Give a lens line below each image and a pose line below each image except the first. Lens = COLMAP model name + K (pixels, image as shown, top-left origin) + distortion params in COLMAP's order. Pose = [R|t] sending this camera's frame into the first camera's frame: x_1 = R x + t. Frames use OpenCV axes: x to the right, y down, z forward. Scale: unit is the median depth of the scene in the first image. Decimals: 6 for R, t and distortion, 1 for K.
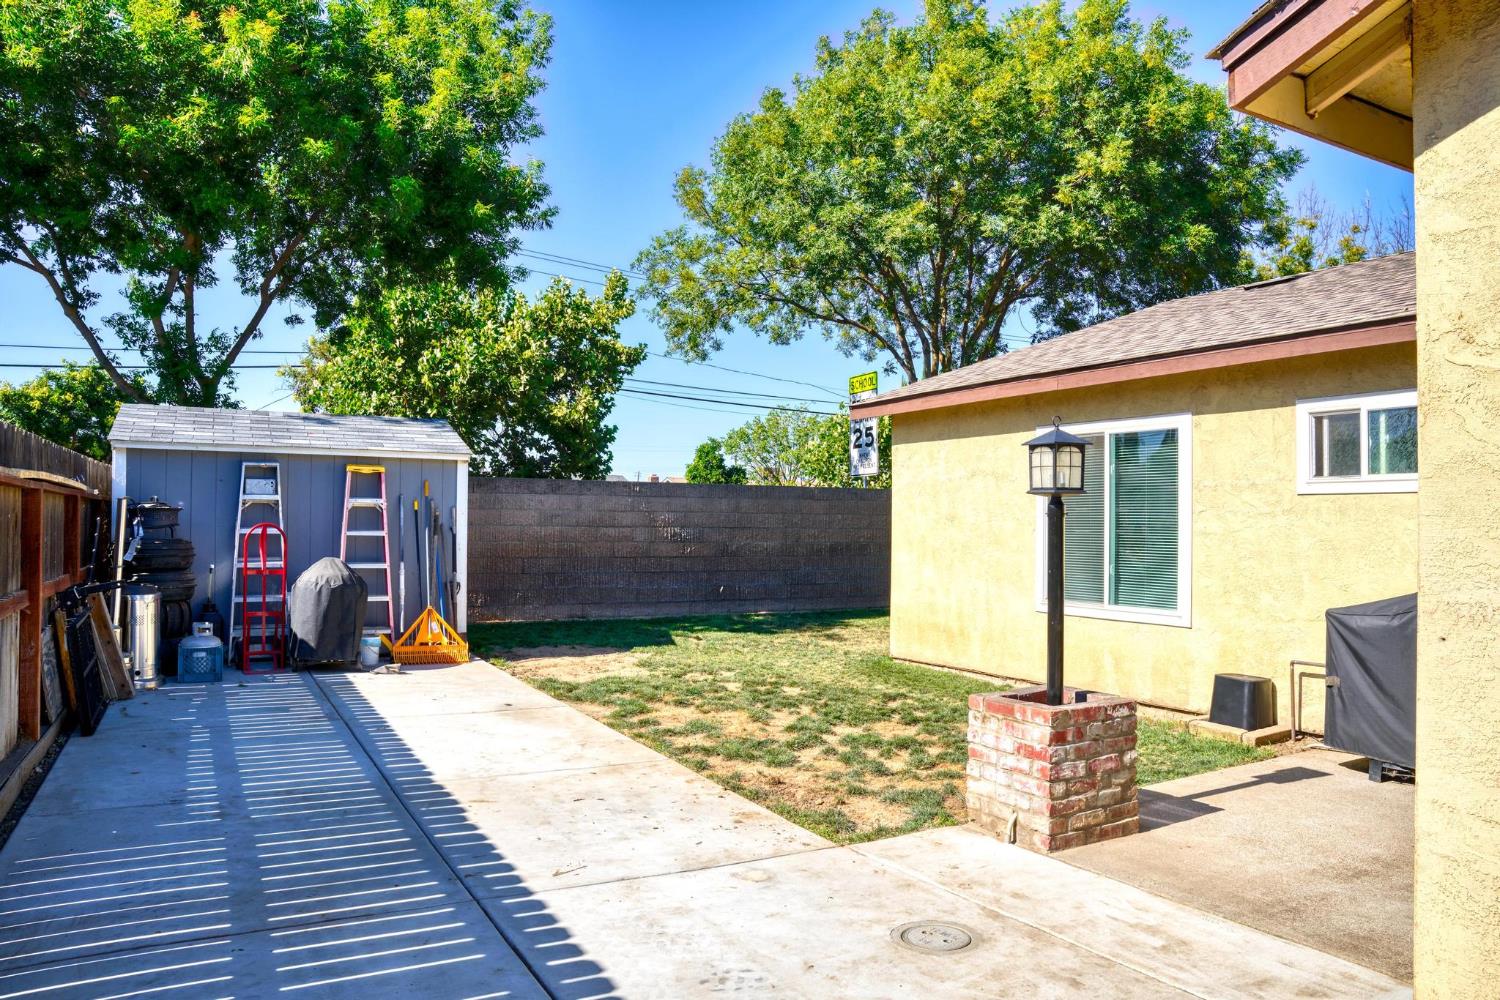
lens RADIAL K [[1064.9, 0, 789.5], [0, 1064.9, 510.2], [0, 0, 1]] dist [-0.085854, 0.036247]
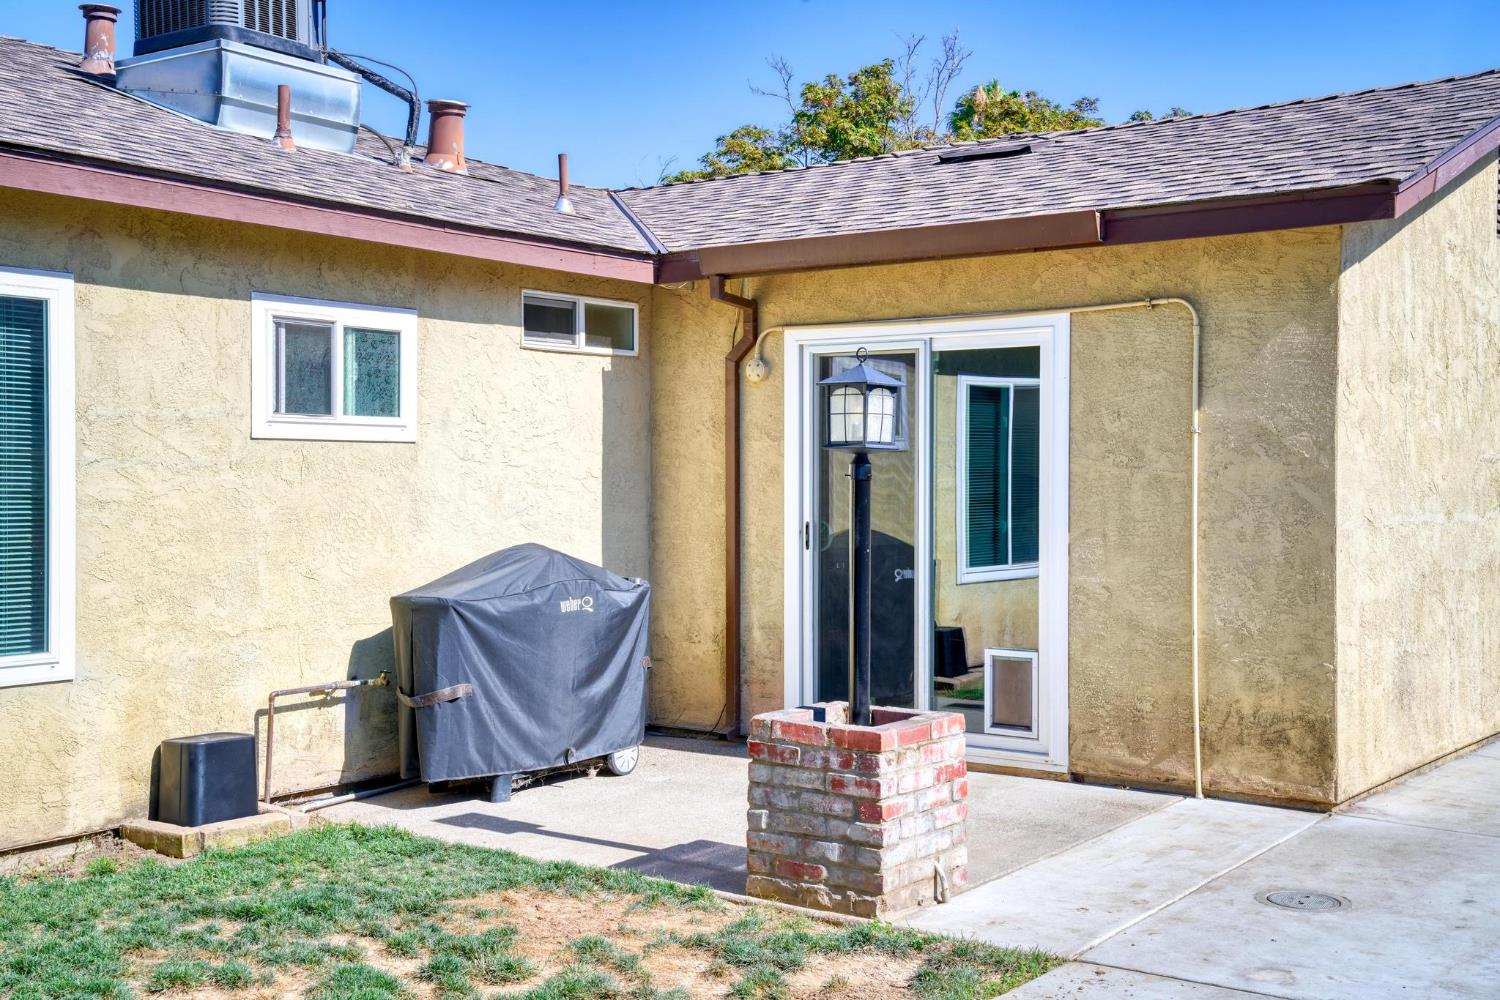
lens RADIAL K [[1713.9, 0, 748.9], [0, 1713.9, 496.8], [0, 0, 1]] dist [0.091474, 0.000000]
pose [[-0.402218, -0.018155, 0.915364, -0.628674], [-0.012752, 0.999817, 0.014226, 0.002226], [-0.915455, -0.005950, -0.402376, 1.162372]]
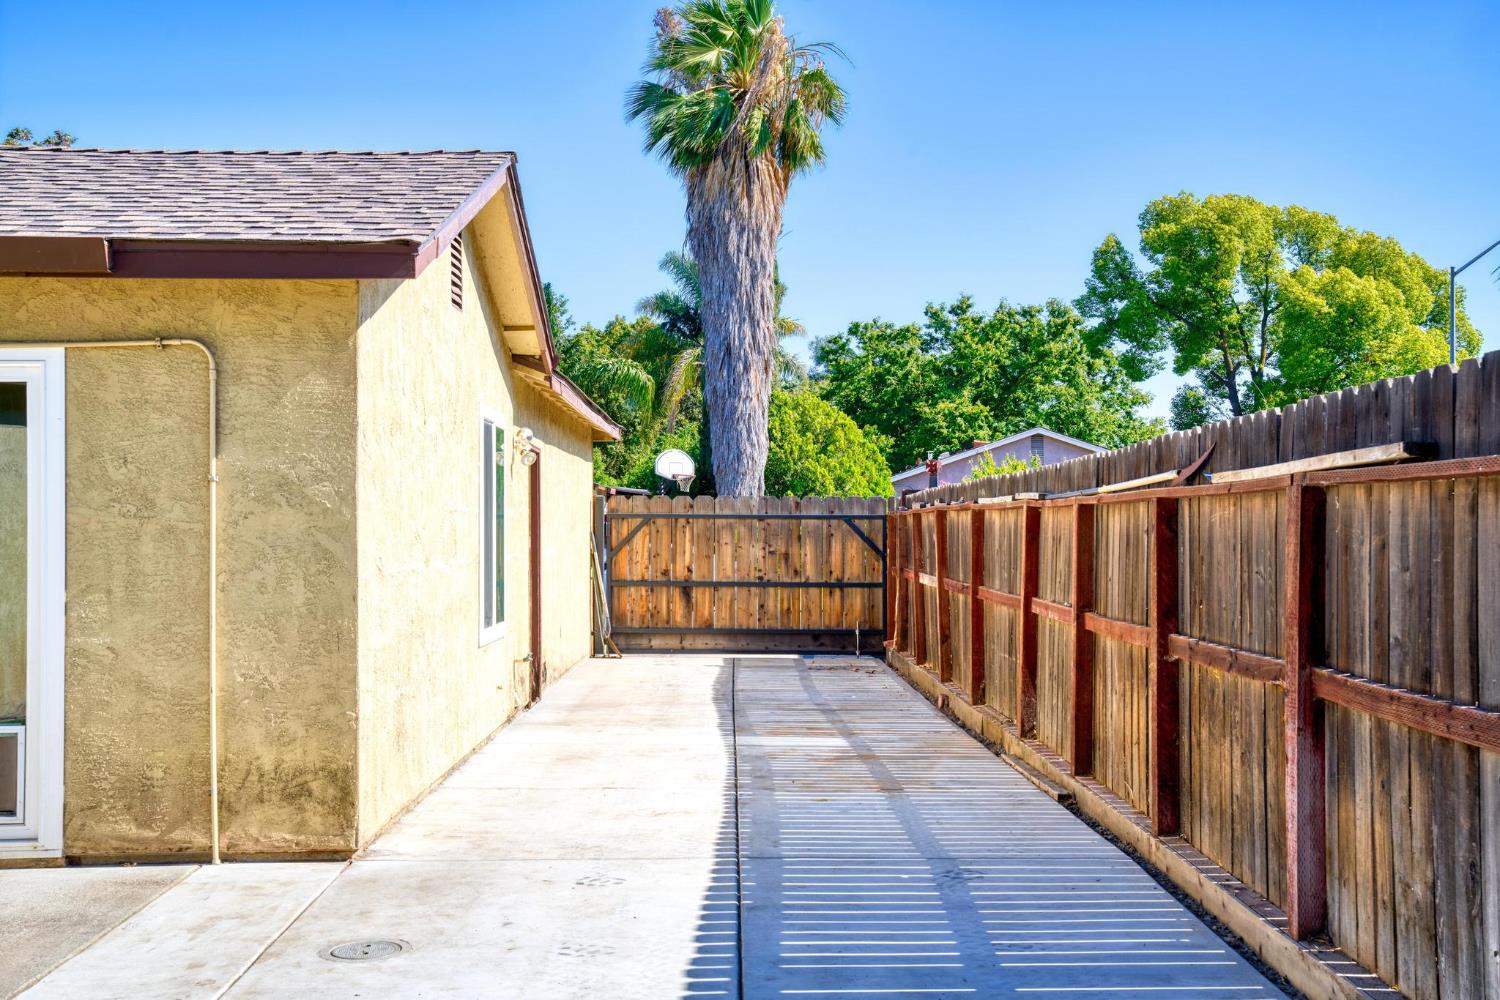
lens RADIAL K [[1713.9, 0, 751.0], [0, 1713.9, 512.4], [0, 0, 1]] dist [0.091474, 0.000000]
pose [[-0.879742, 0.000896, 0.475451, -0.549133], [-0.006413, 0.999885, -0.013751, 0.004219], [-0.475408, -0.015147, -0.879635, 1.217182]]
